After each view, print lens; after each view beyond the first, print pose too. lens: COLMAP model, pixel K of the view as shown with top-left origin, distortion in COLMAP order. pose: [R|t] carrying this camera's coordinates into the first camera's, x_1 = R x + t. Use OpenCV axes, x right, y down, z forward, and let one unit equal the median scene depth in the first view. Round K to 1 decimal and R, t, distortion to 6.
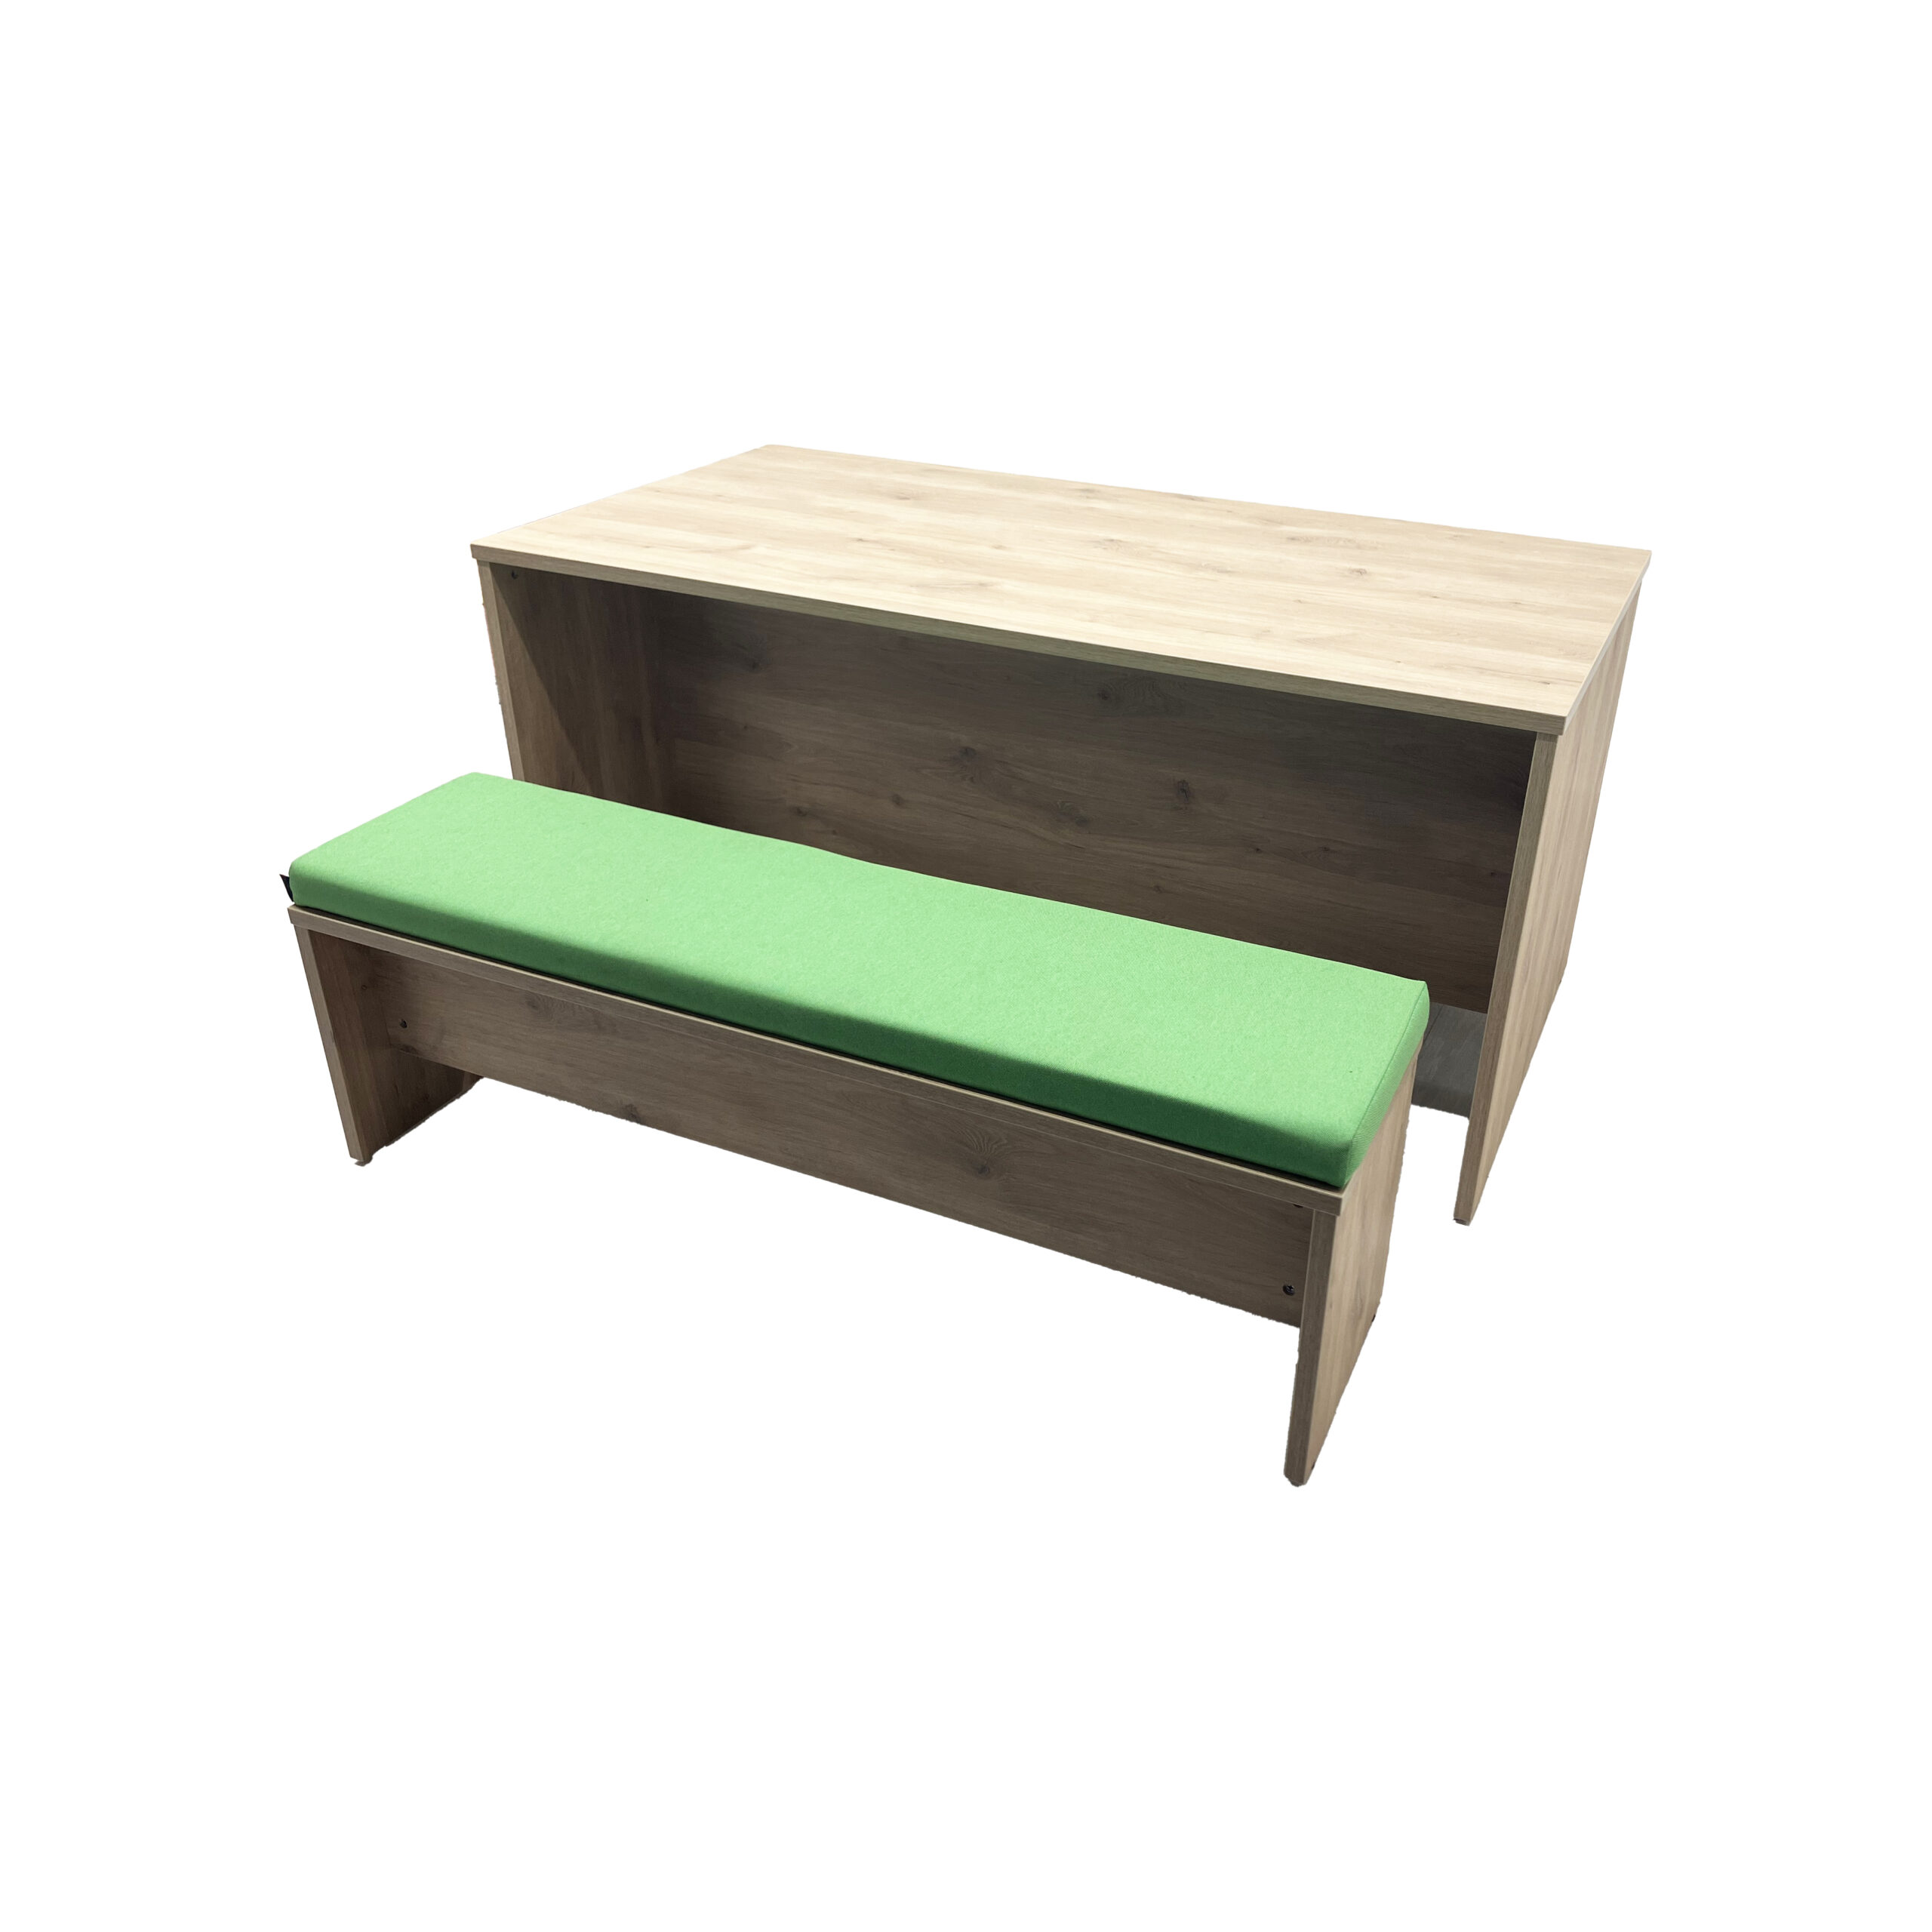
lens RADIAL K [[1612.6, 0, 997.1], [0, 1612.6, 966.1], [0, 0, 1]] dist [0.020270, -0.005796]
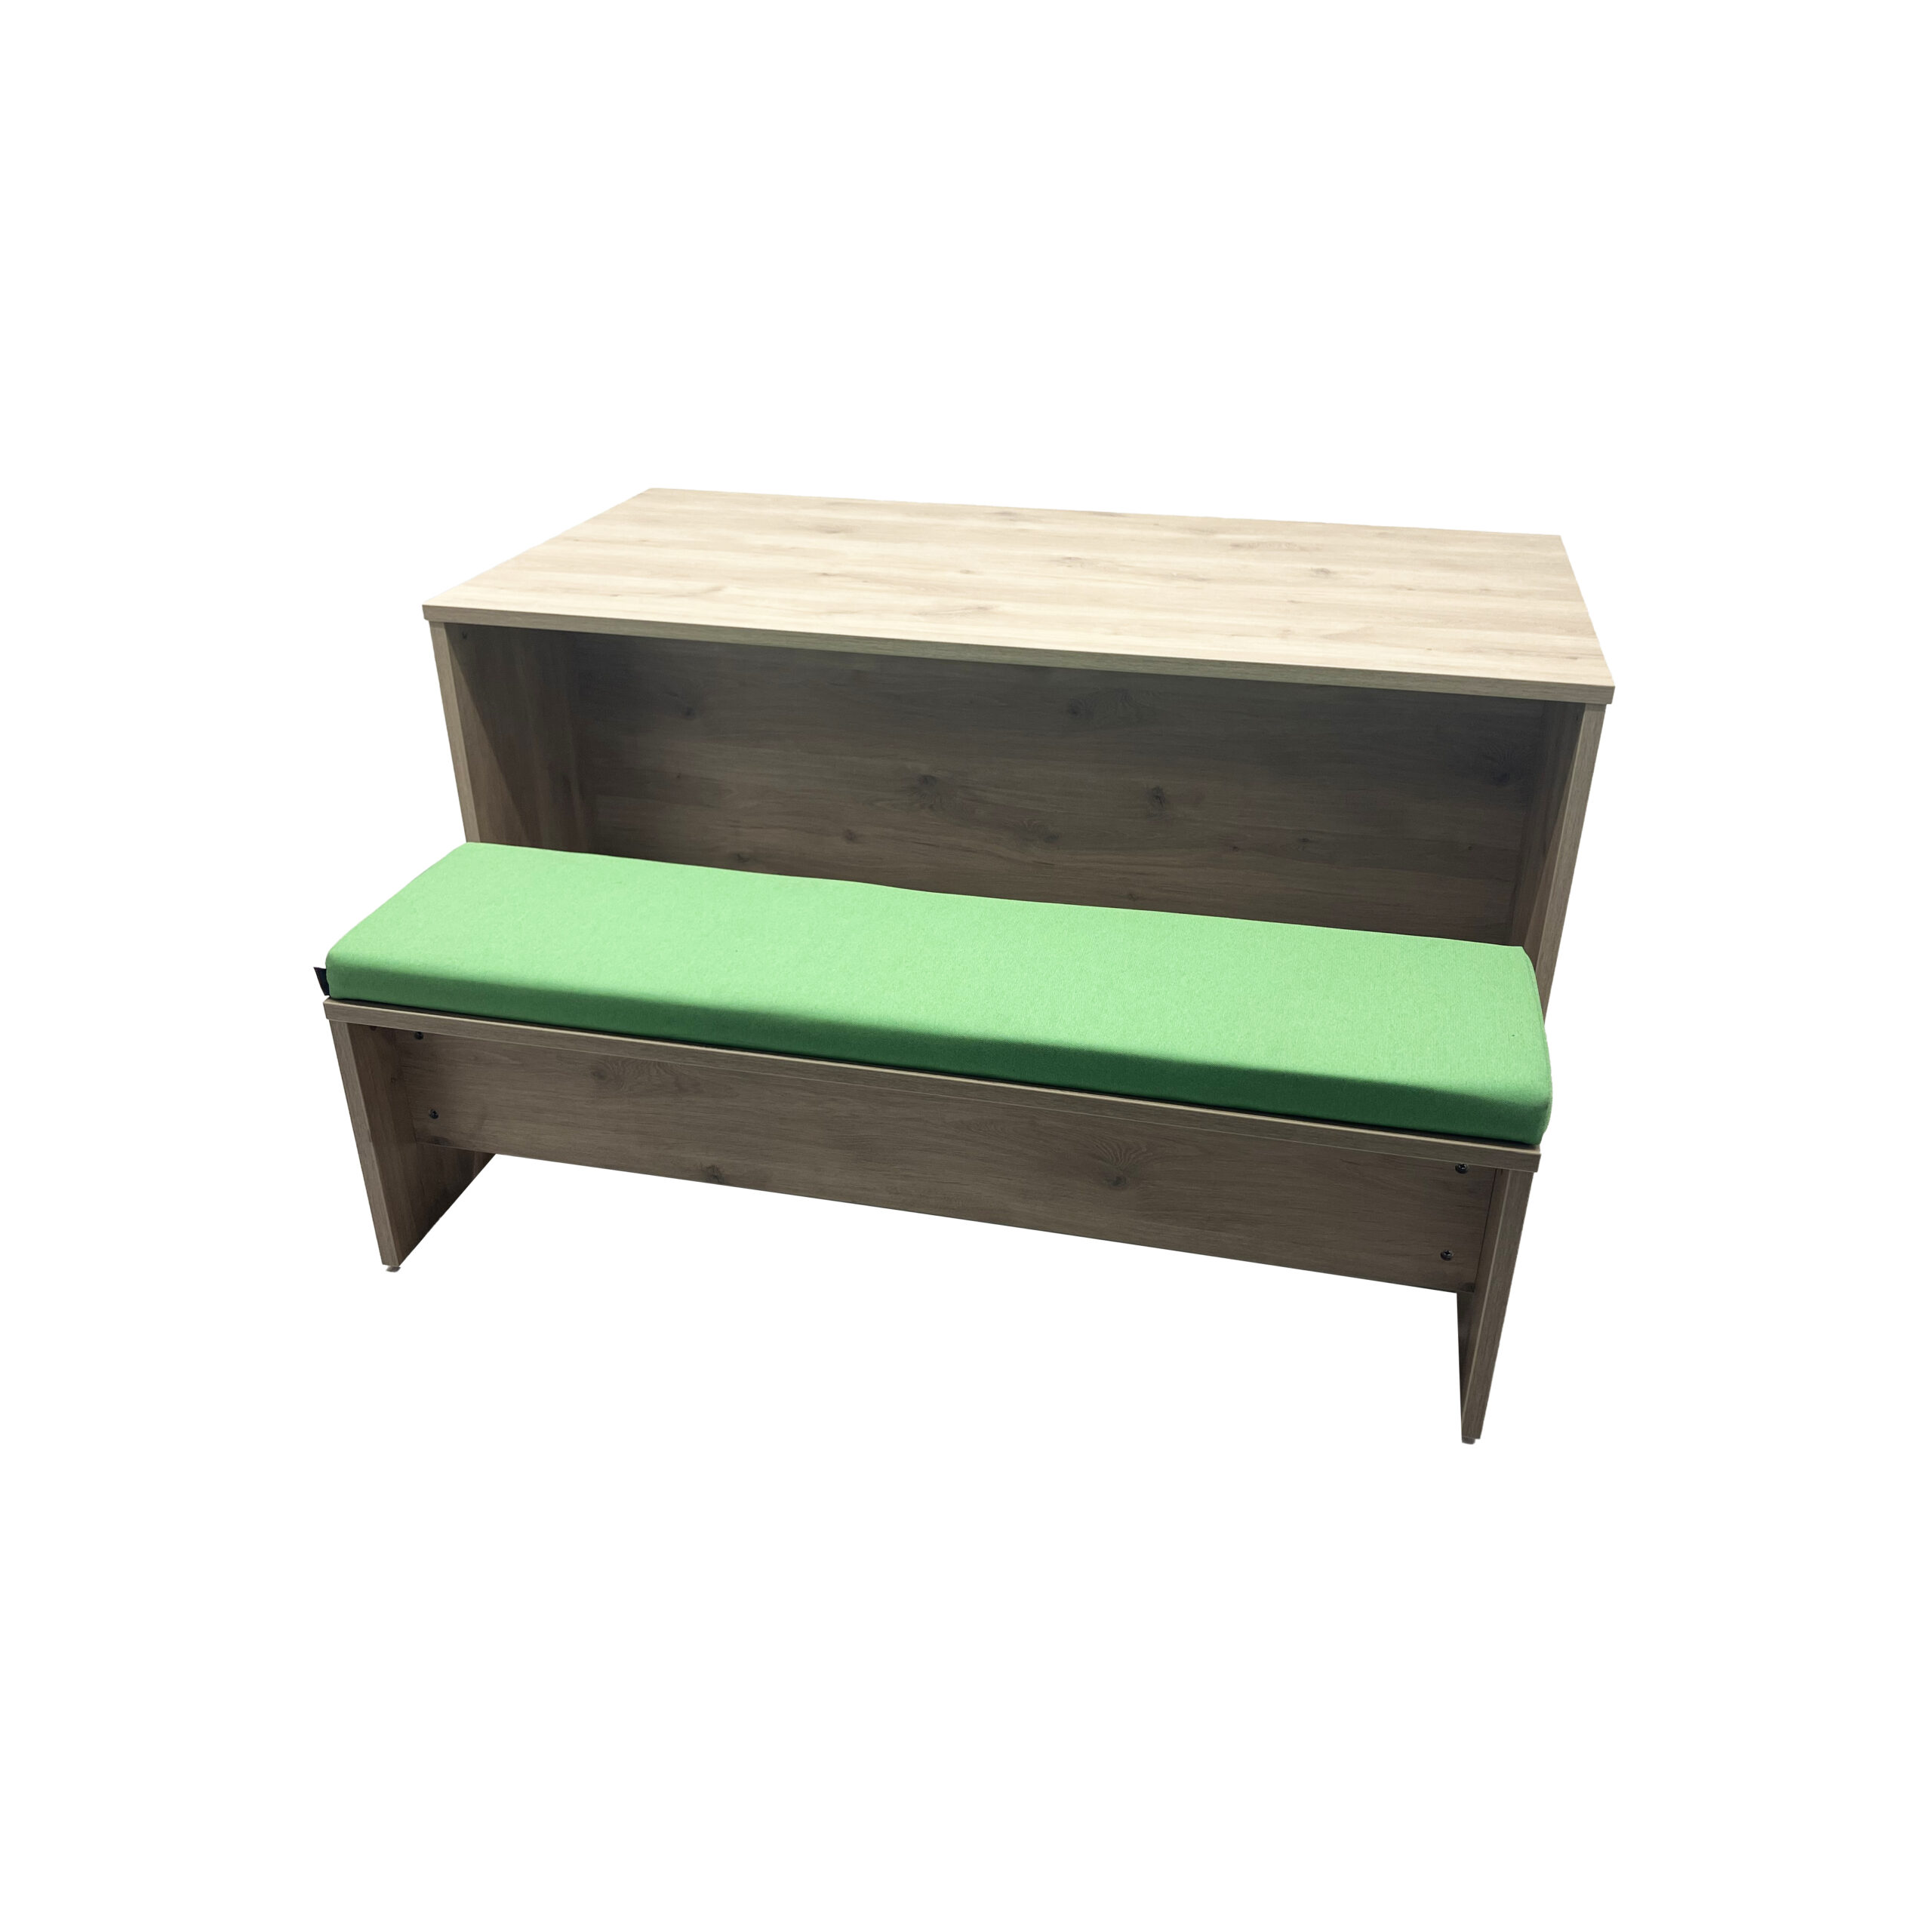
lens RADIAL K [[1610.3, 0, 923.0], [0, 1610.3, 968.0], [0, 0, 1]] dist [0.101225, -0.367509]
pose [[0.979435, -0.106952, 0.171079, -0.223450], [0.110873, 0.993743, -0.013503, -0.004052], [-0.168565, 0.032194, 0.985165, 0.020881]]
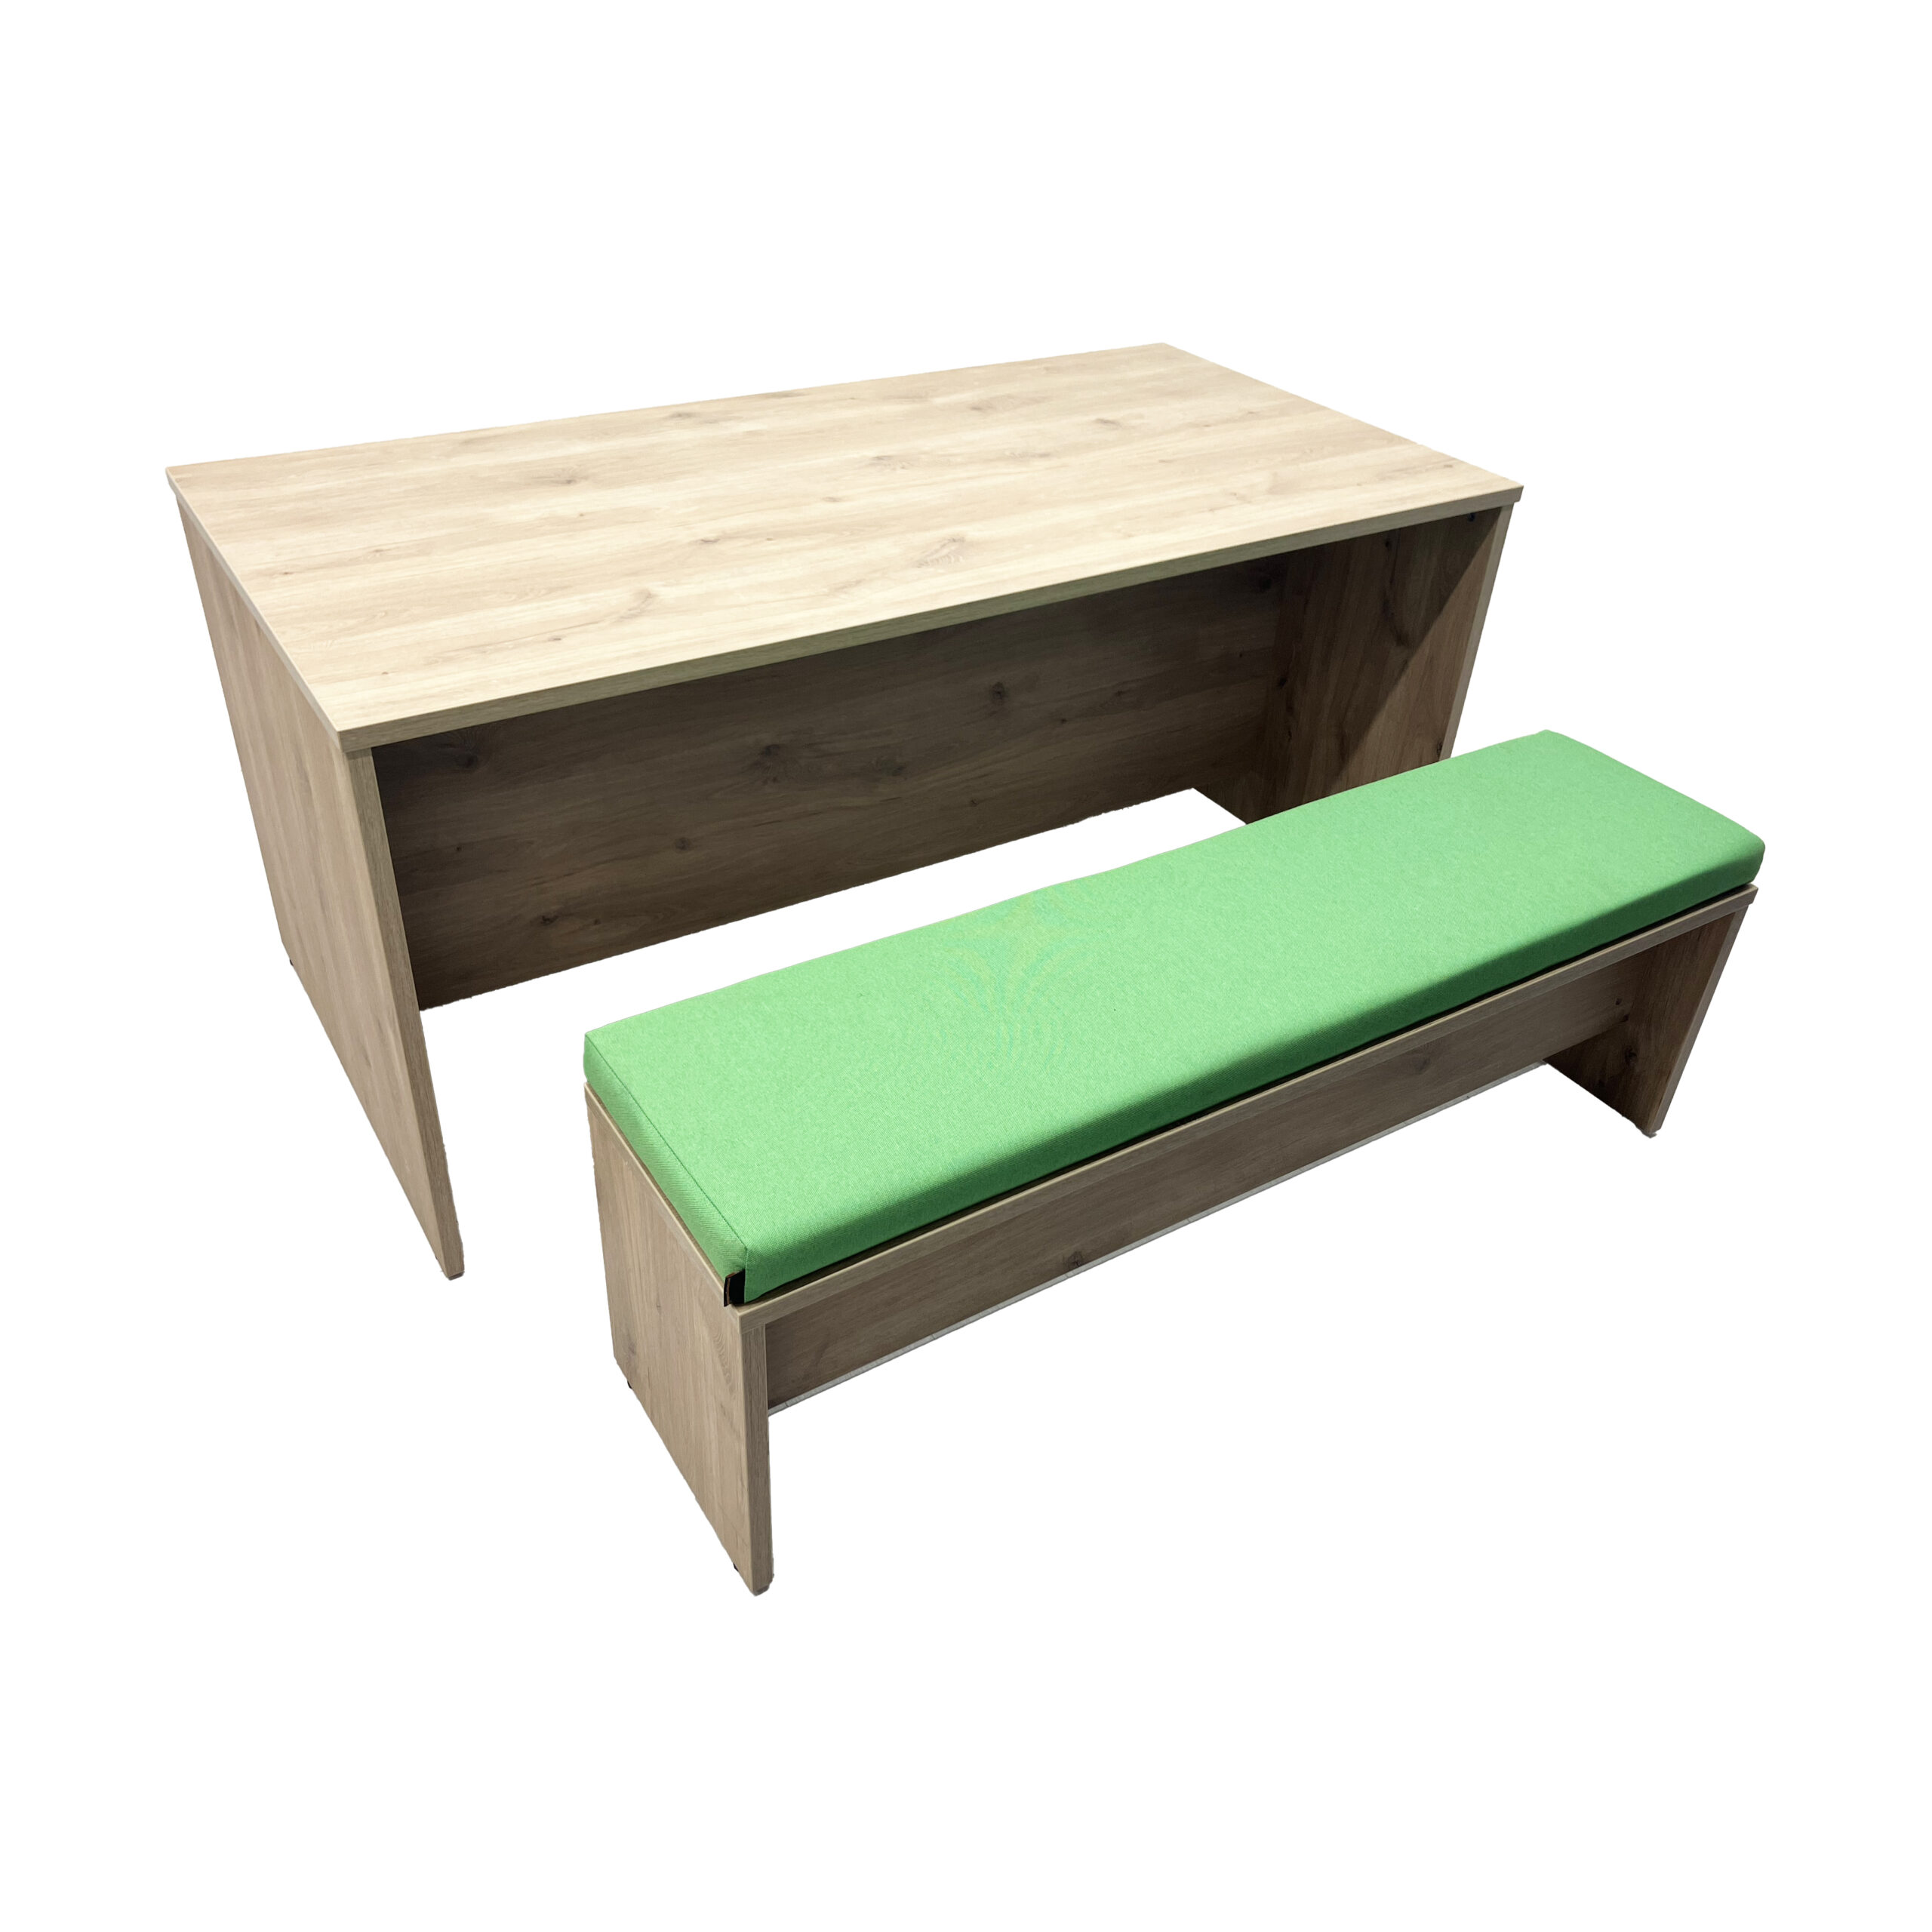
lens RADIAL K [[1610.3, 0, 923.0], [0, 1610.3, 968.0], [0, 0, 1]] dist [0.101225, -0.367509]
pose [[0.529819, -0.478447, 0.700272, -0.682086], [0.383941, 0.871538, 0.304975, -0.285345], [-0.756228, 0.107282, 0.645453, 0.442470]]
